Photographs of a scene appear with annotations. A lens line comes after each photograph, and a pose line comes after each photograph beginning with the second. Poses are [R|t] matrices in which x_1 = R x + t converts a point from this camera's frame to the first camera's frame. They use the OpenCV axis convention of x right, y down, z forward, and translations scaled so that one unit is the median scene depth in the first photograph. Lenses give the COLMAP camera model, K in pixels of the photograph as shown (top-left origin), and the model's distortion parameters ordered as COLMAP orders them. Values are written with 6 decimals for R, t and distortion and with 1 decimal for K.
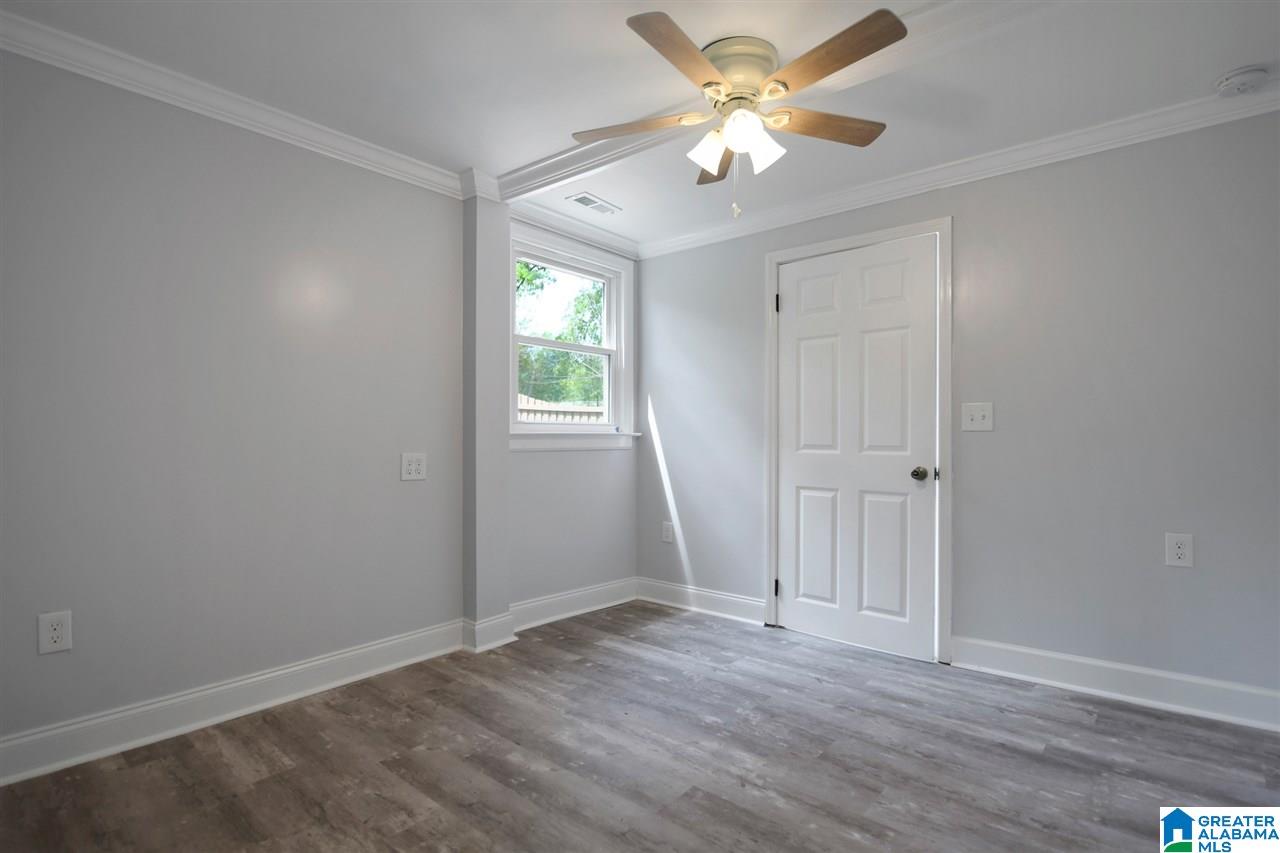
lens RADIAL K [[627.6, 0, 639.8], [0, 627.6, 430.4], [0, 0, 1]] dist [-0.013643, -0.004789]
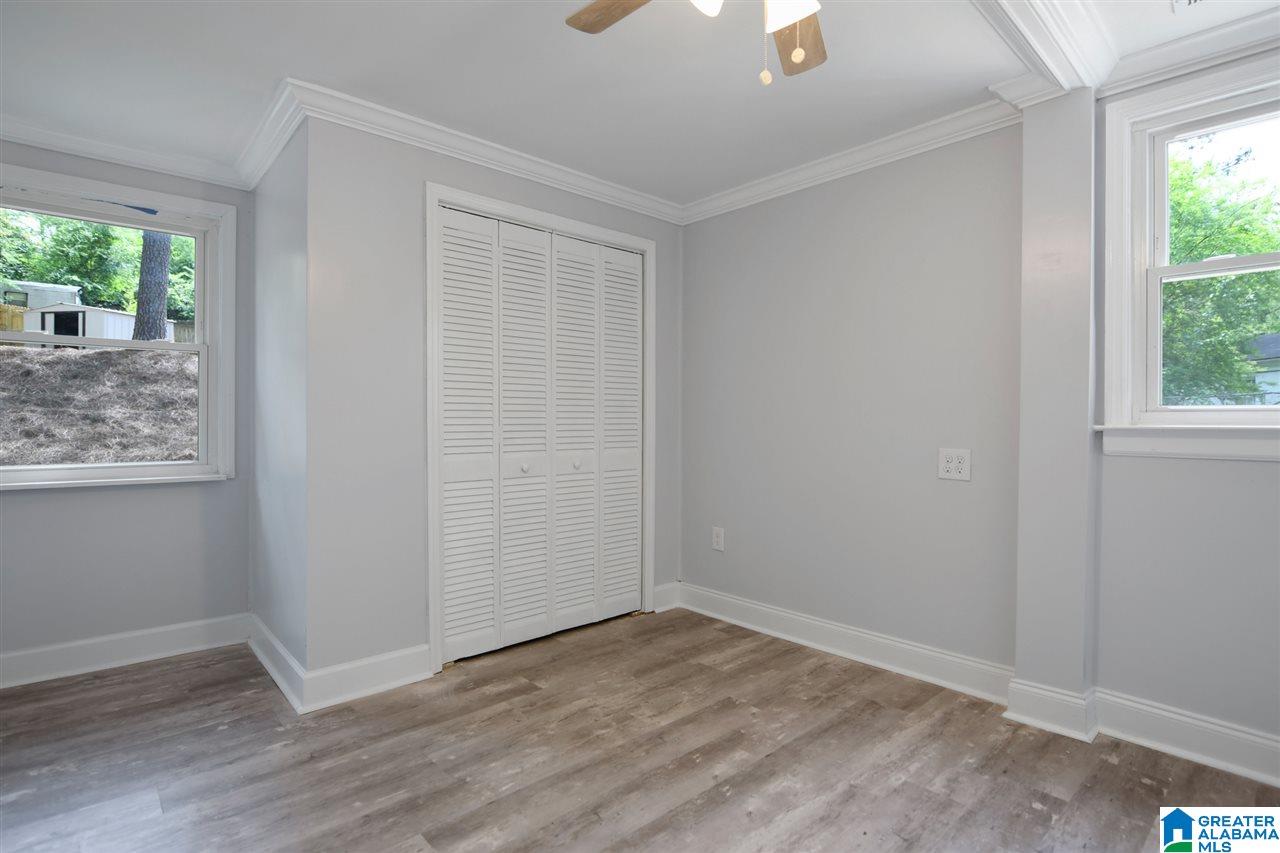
lens RADIAL K [[627.6, 0, 641.3], [0, 627.6, 423.8], [0, 0, 1]] dist [-0.013643, -0.004789]
pose [[-0.134901, 0.003589, -0.990853, 0.686061], [0.002392, 0.999992, 0.003296, -0.003147], [0.990856, -0.001926, -0.134908, 0.841874]]
